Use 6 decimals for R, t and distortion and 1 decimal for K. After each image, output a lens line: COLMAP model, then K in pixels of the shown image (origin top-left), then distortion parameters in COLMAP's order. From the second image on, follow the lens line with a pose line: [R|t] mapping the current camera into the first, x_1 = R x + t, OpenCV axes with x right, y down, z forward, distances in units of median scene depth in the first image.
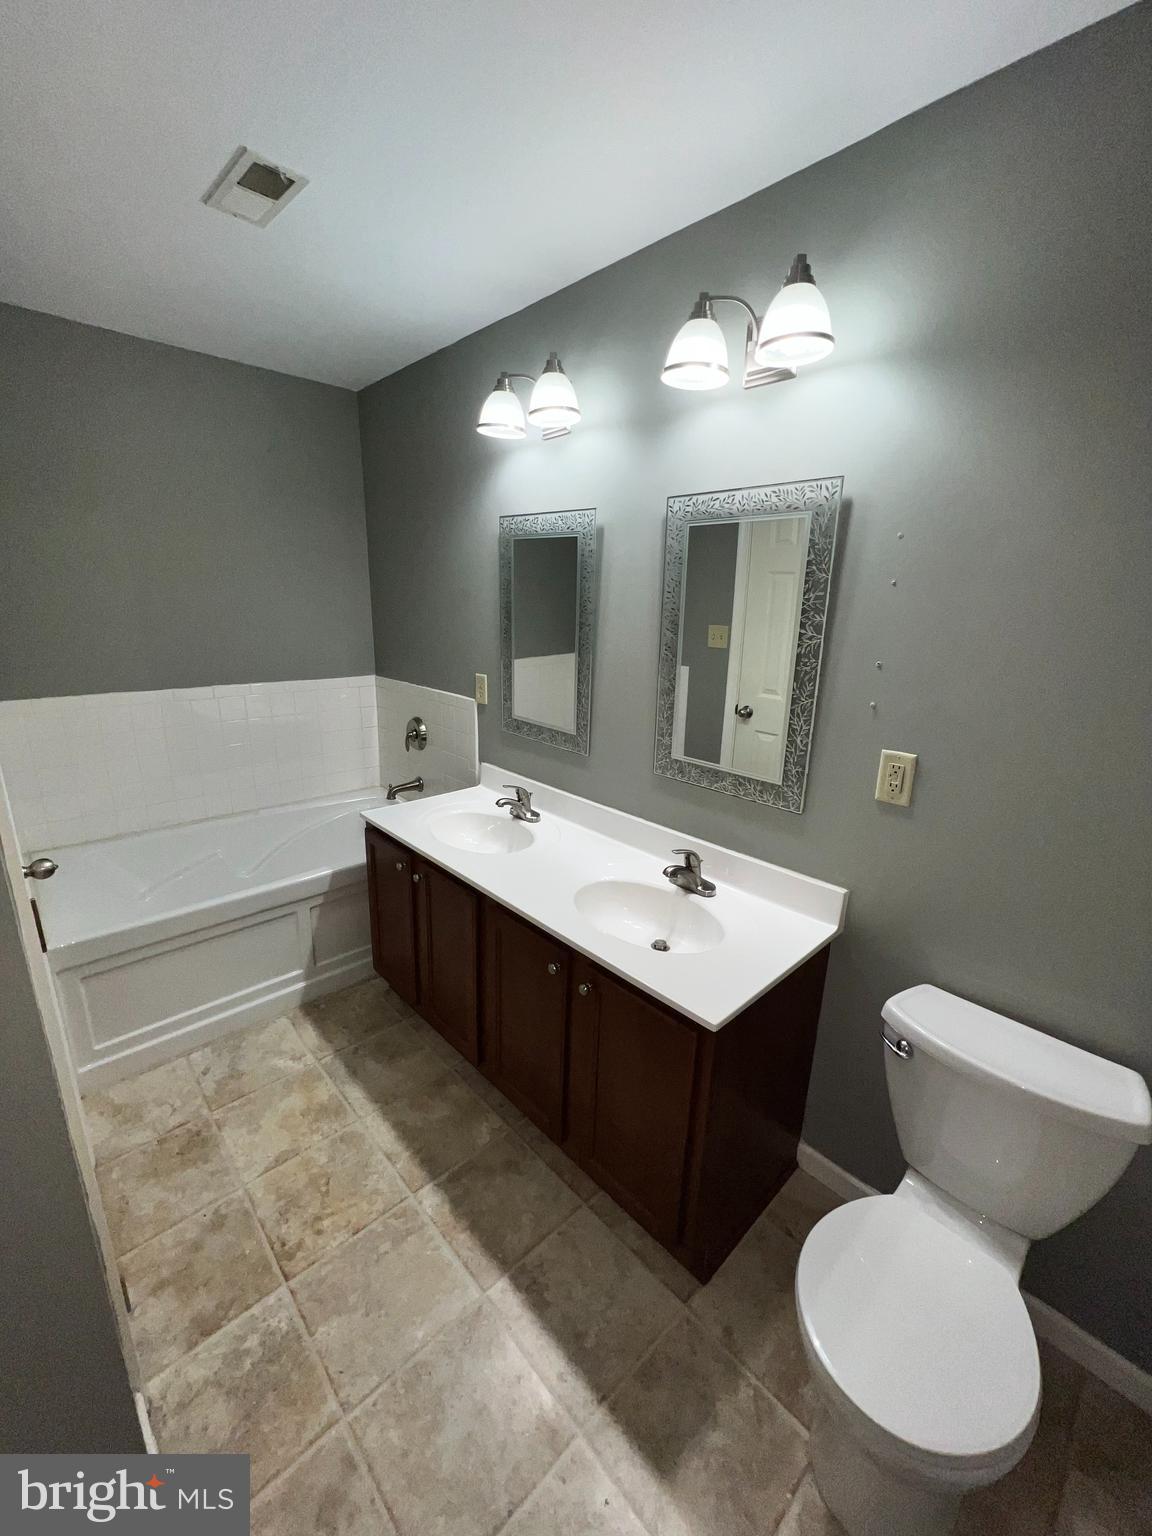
lens RADIAL K [[618.7, 0, 573.2], [0, 618.7, 767.4], [0, 0, 1]] dist [0.005766, 0.000412]
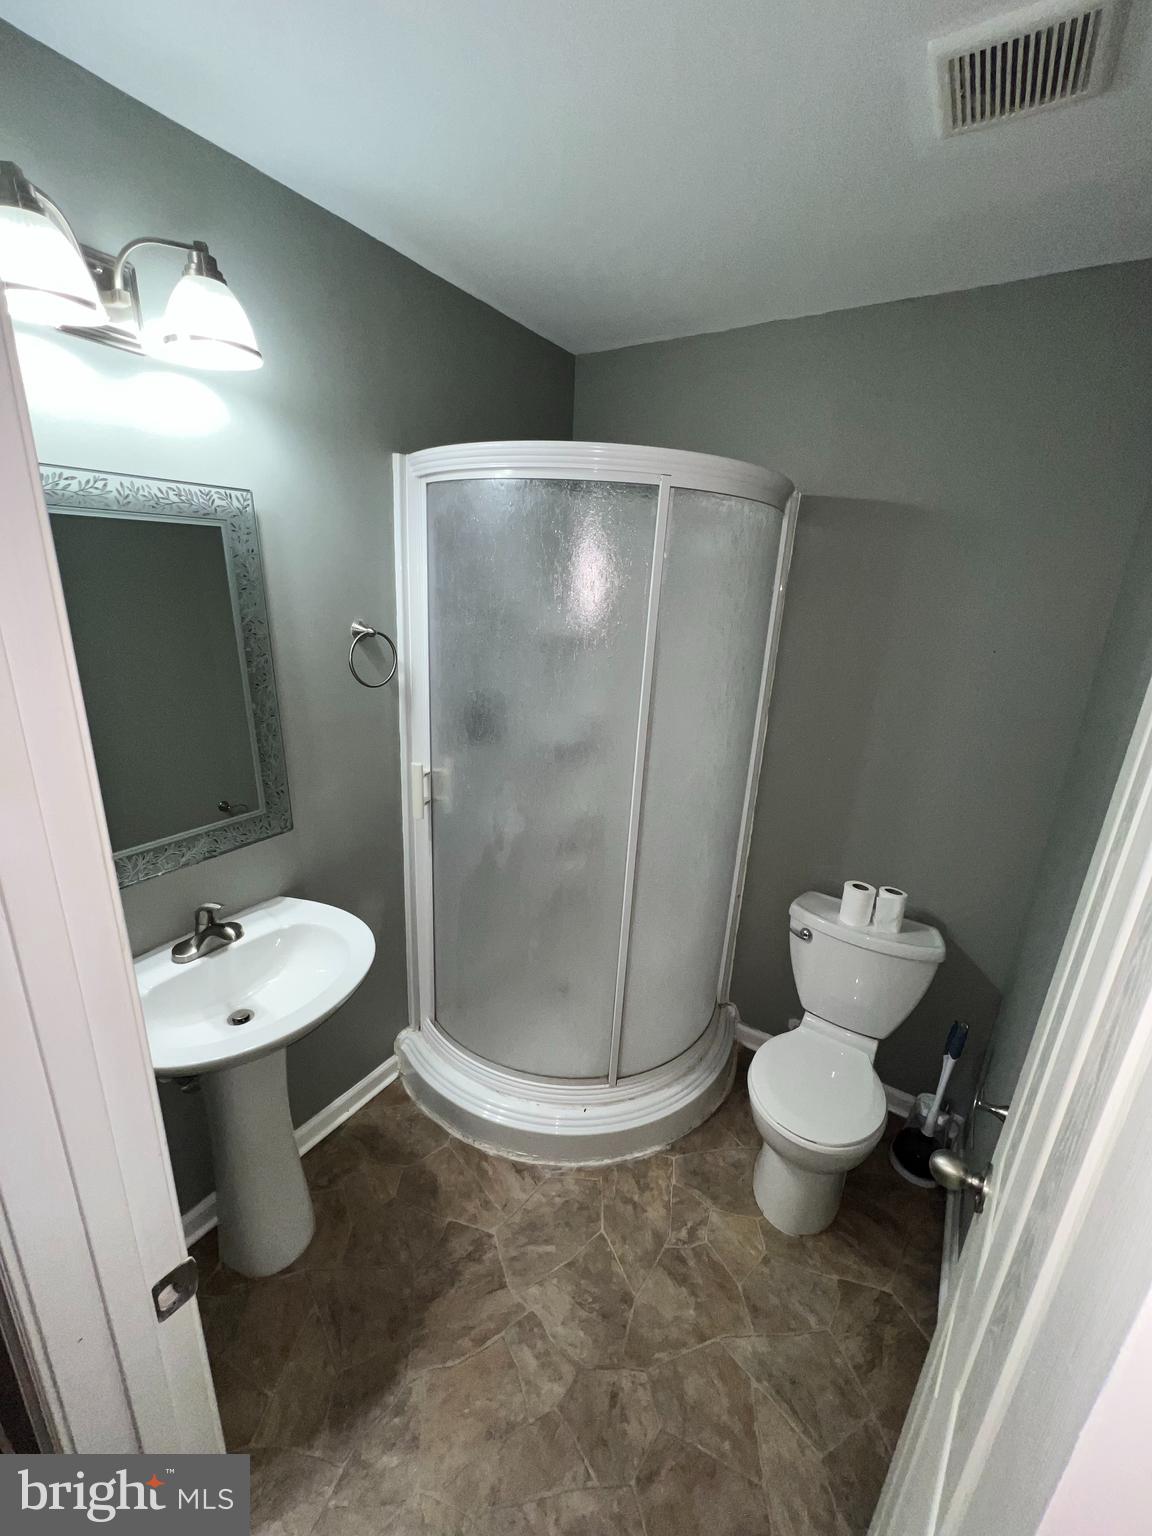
lens RADIAL K [[618.7, 0, 577.0], [0, 618.7, 760.6], [0, 0, 1]] dist [0.005766, 0.000412]
pose [[-0.256136, -0.253345, 0.932851, -0.729037], [0.290272, 0.900347, 0.324219, -0.235207], [-0.922028, 0.353825, -0.157072, 0.786927]]
